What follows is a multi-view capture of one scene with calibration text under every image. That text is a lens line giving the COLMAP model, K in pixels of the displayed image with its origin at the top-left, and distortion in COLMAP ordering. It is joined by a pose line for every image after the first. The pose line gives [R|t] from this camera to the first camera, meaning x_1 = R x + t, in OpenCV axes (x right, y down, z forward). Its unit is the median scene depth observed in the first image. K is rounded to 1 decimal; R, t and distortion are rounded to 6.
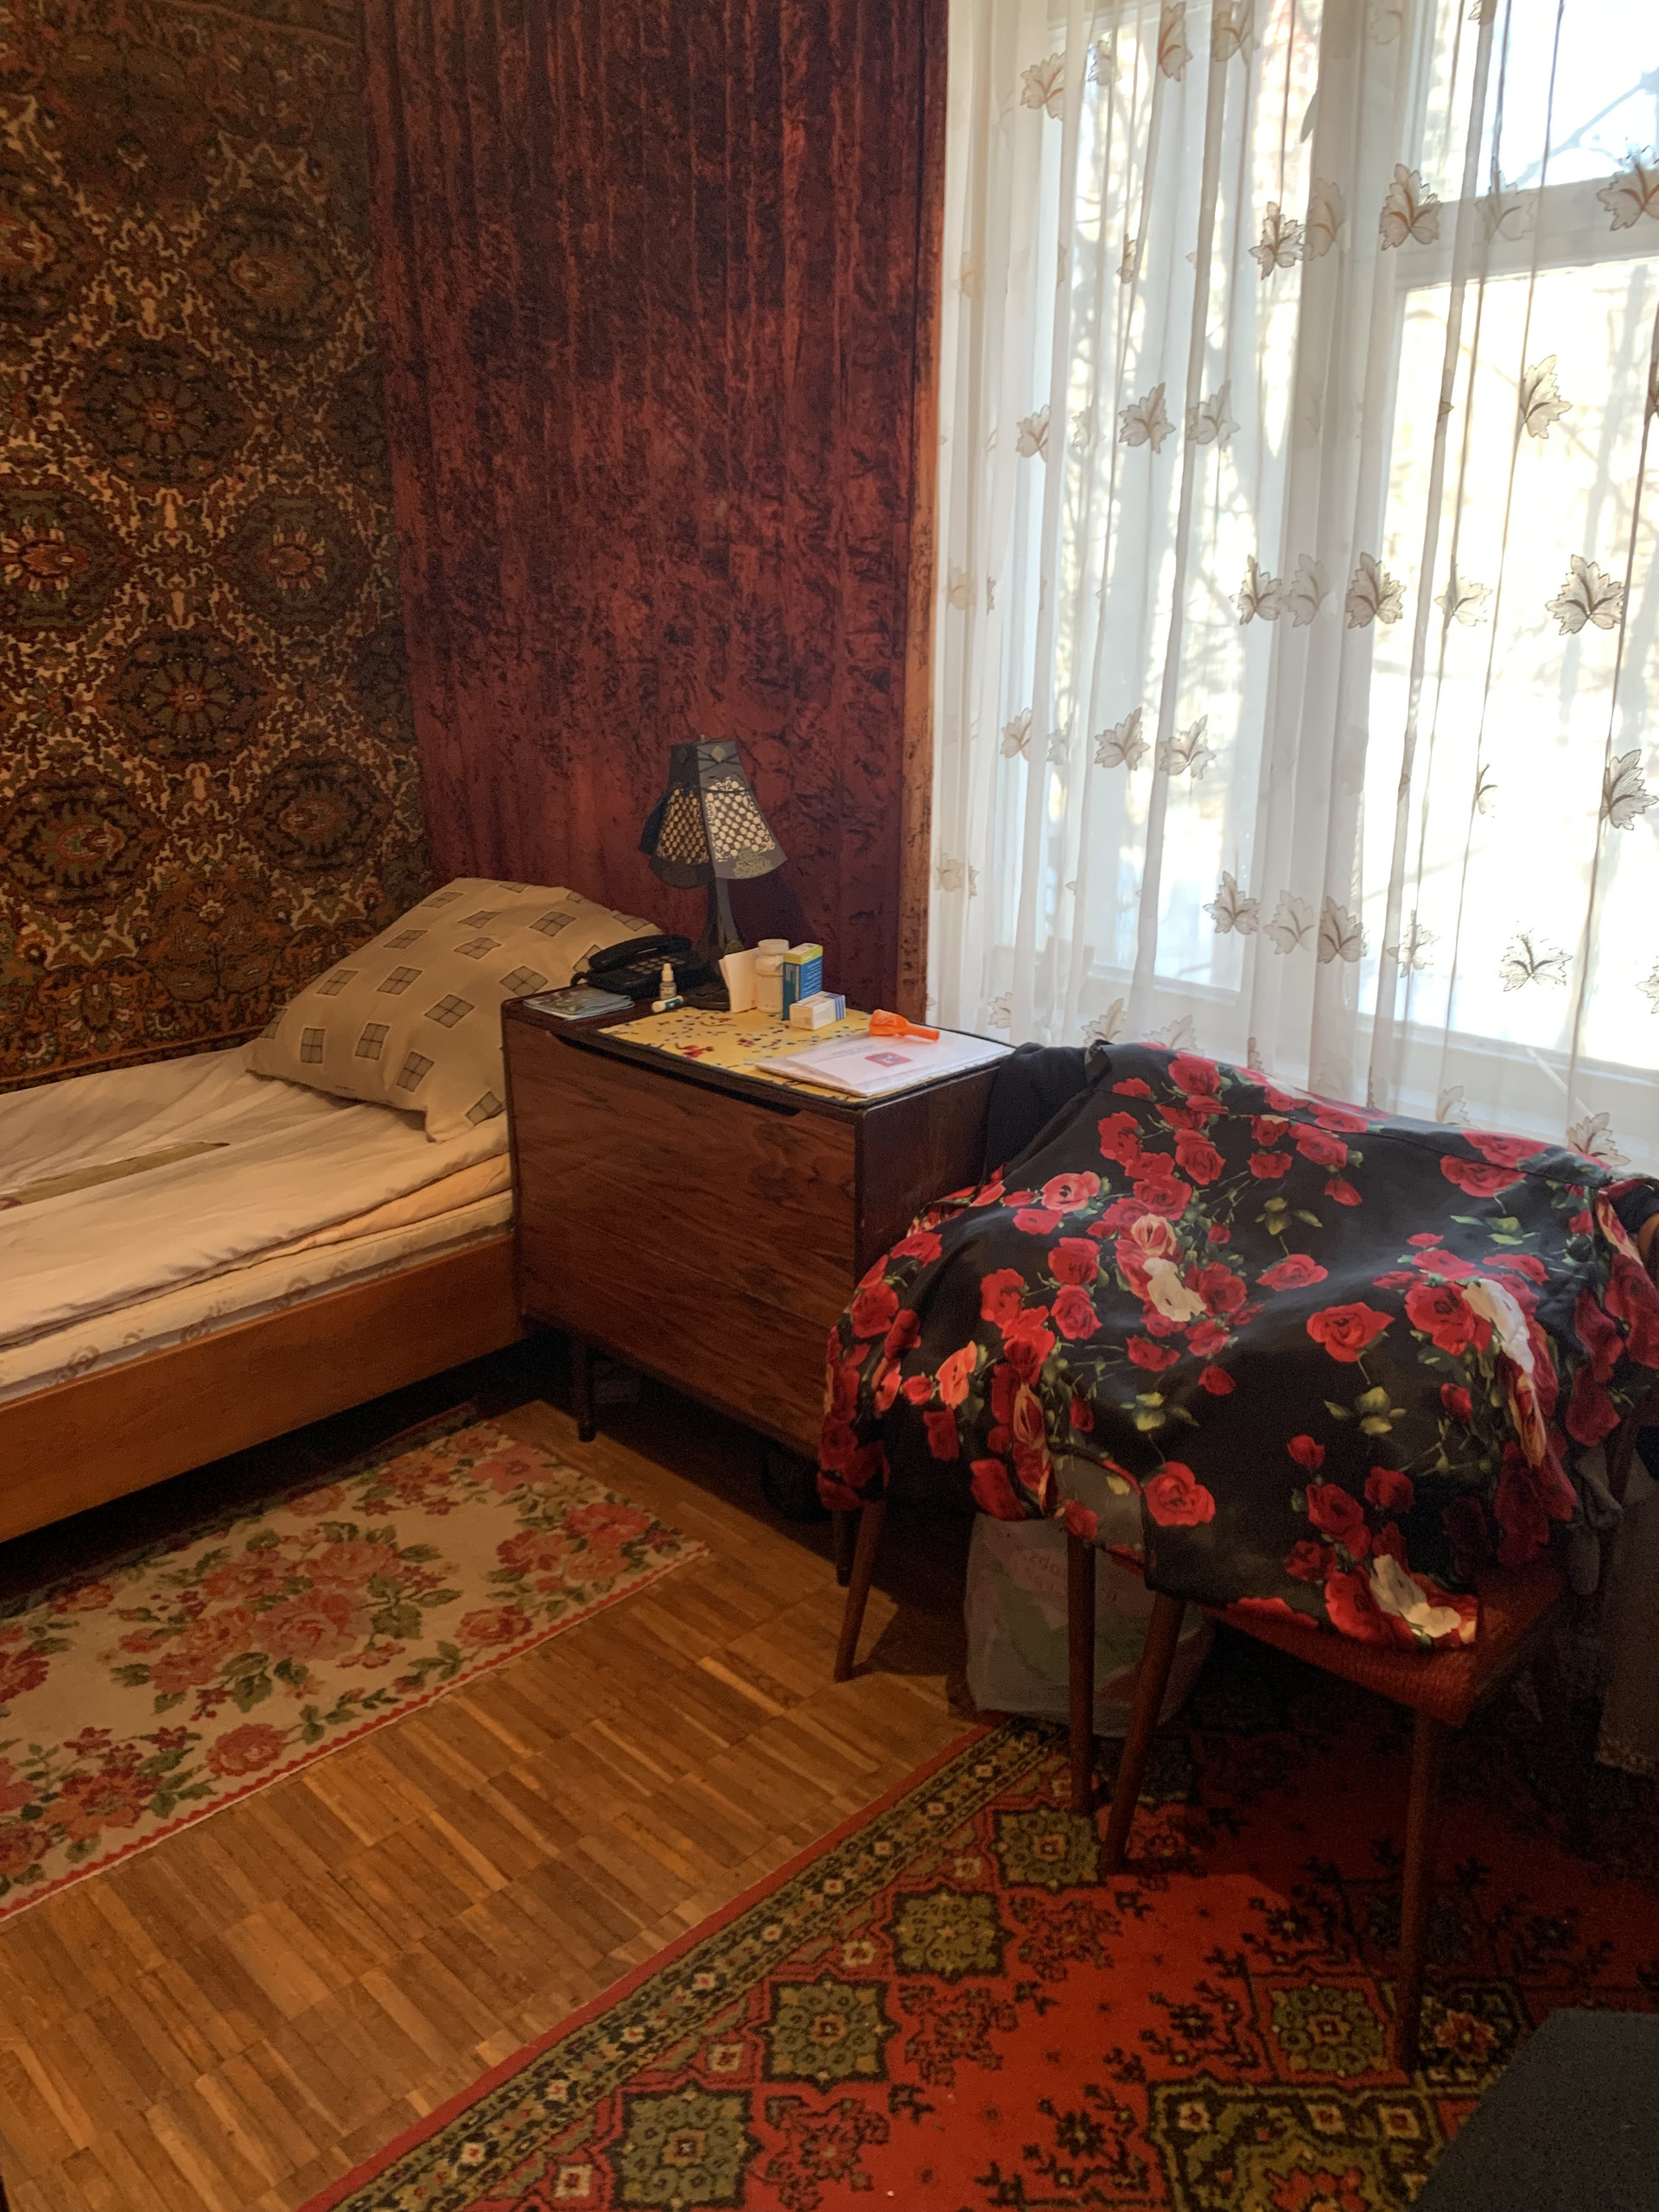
lens RADIAL K [[1683.7, 0, 843.5], [0, 1683.7, 1081.0], [0, 0, 1]] dist [-0.002086, 0.000484]
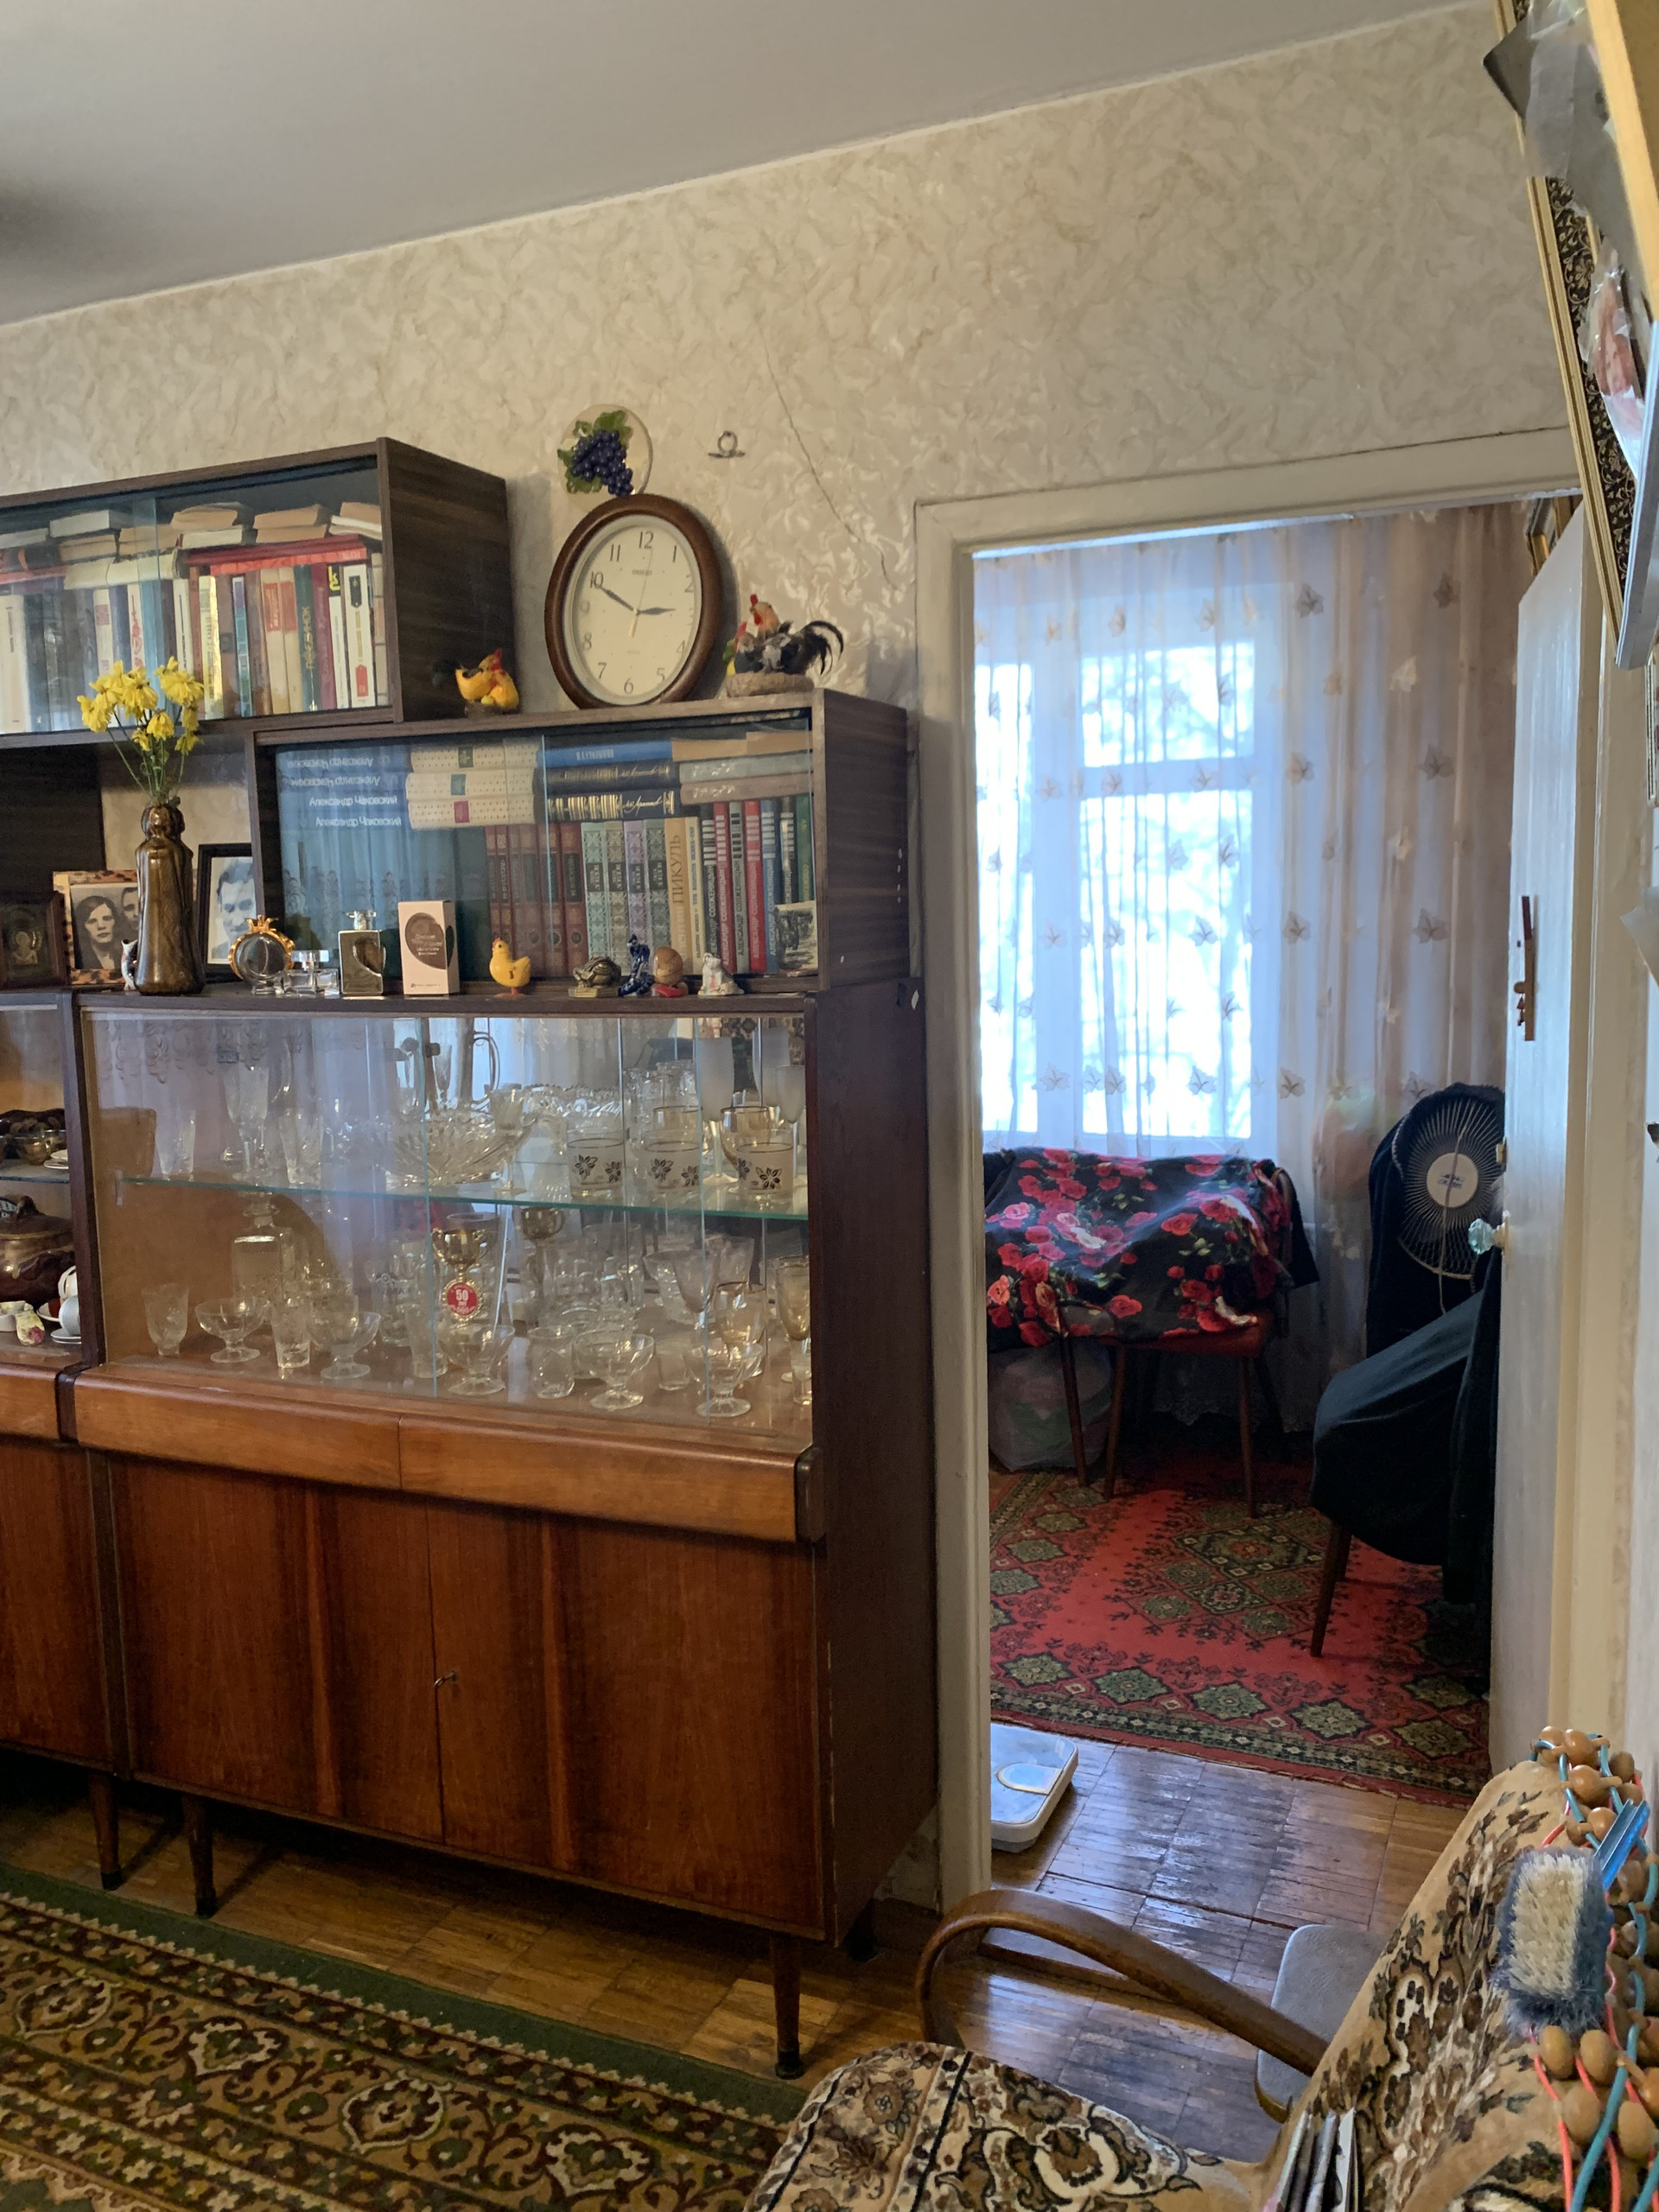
lens RADIAL K [[1691.7, 0, 829.2], [0, 1691.7, 1104.9], [0, 0, 1]] dist [0.006299, 0.003172]
pose [[0.938089, -0.069460, 0.339360, -0.744418], [0.131041, 0.978043, -0.162050, 0.231811], [-0.320652, 0.196487, 0.926593, -0.851838]]
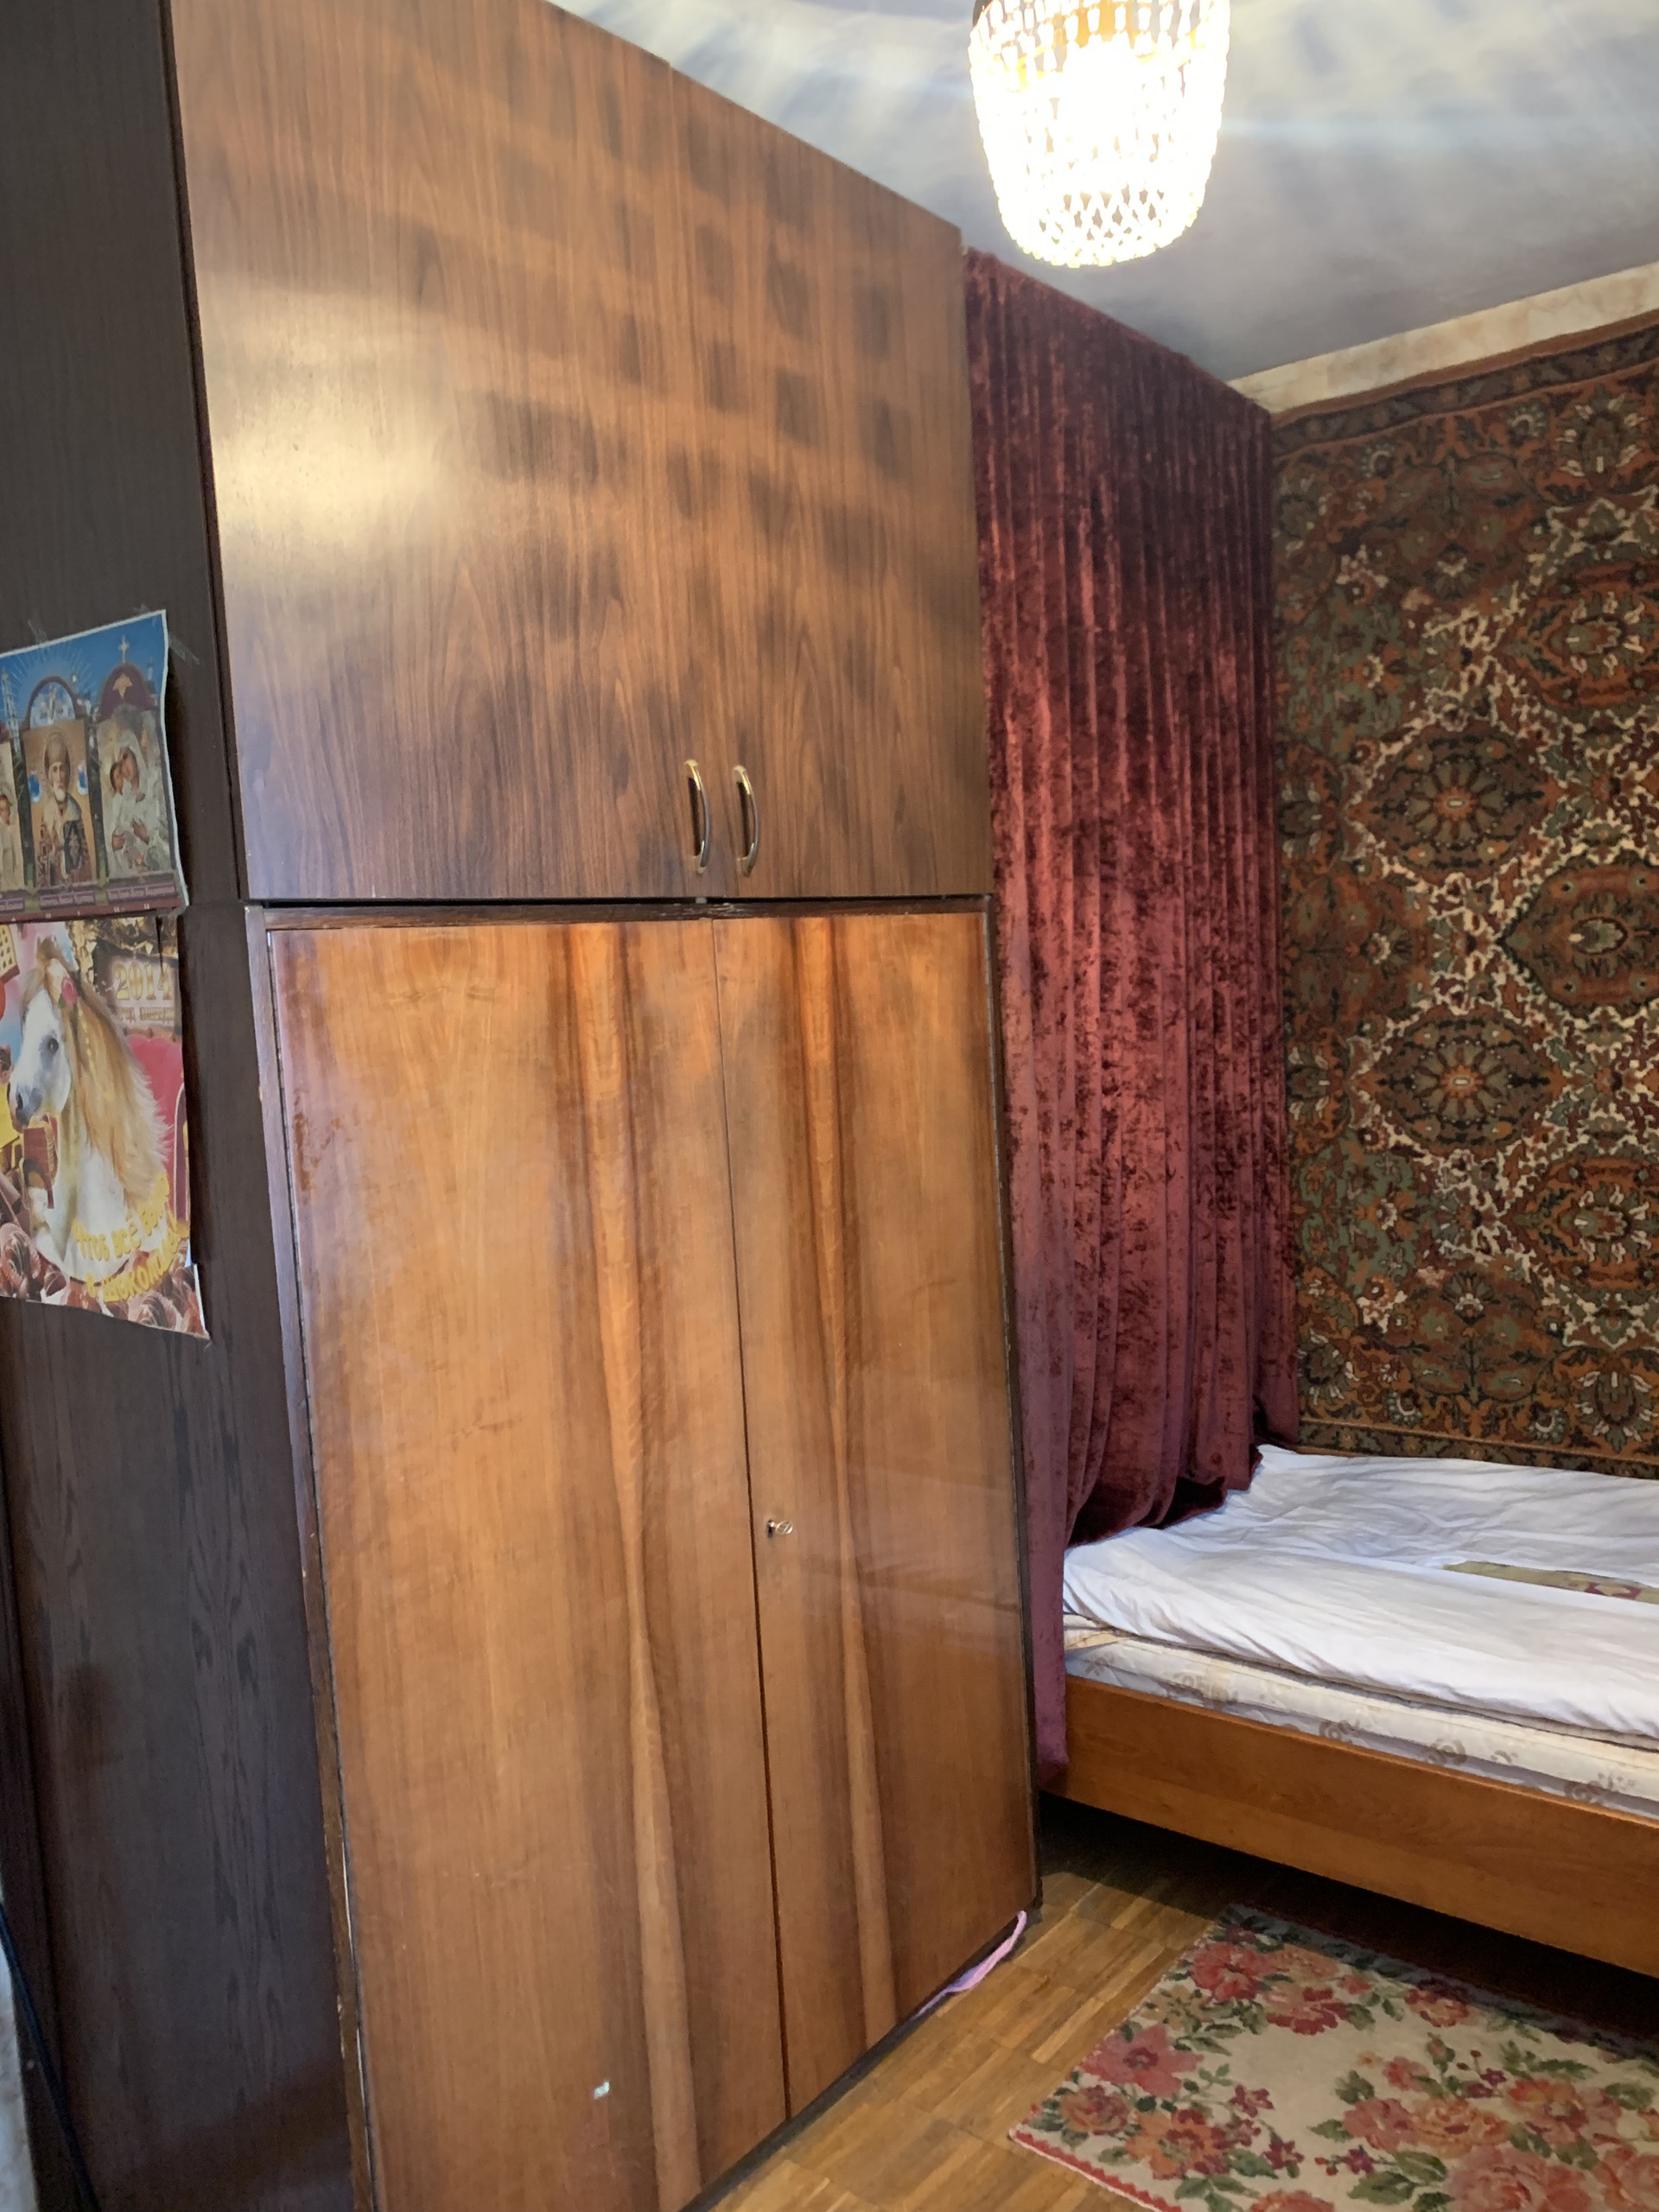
lens RADIAL K [[1676.3, 0, 832.5], [0, 1676.3, 1053.4], [0, 0, 1]] dist [-0.004125, -0.005636]
pose [[0.104615, 0.045673, -0.993464, 0.454525], [-0.249583, 0.968182, 0.018229, -0.152650], [0.962686, 0.246044, 0.112685, 0.486251]]
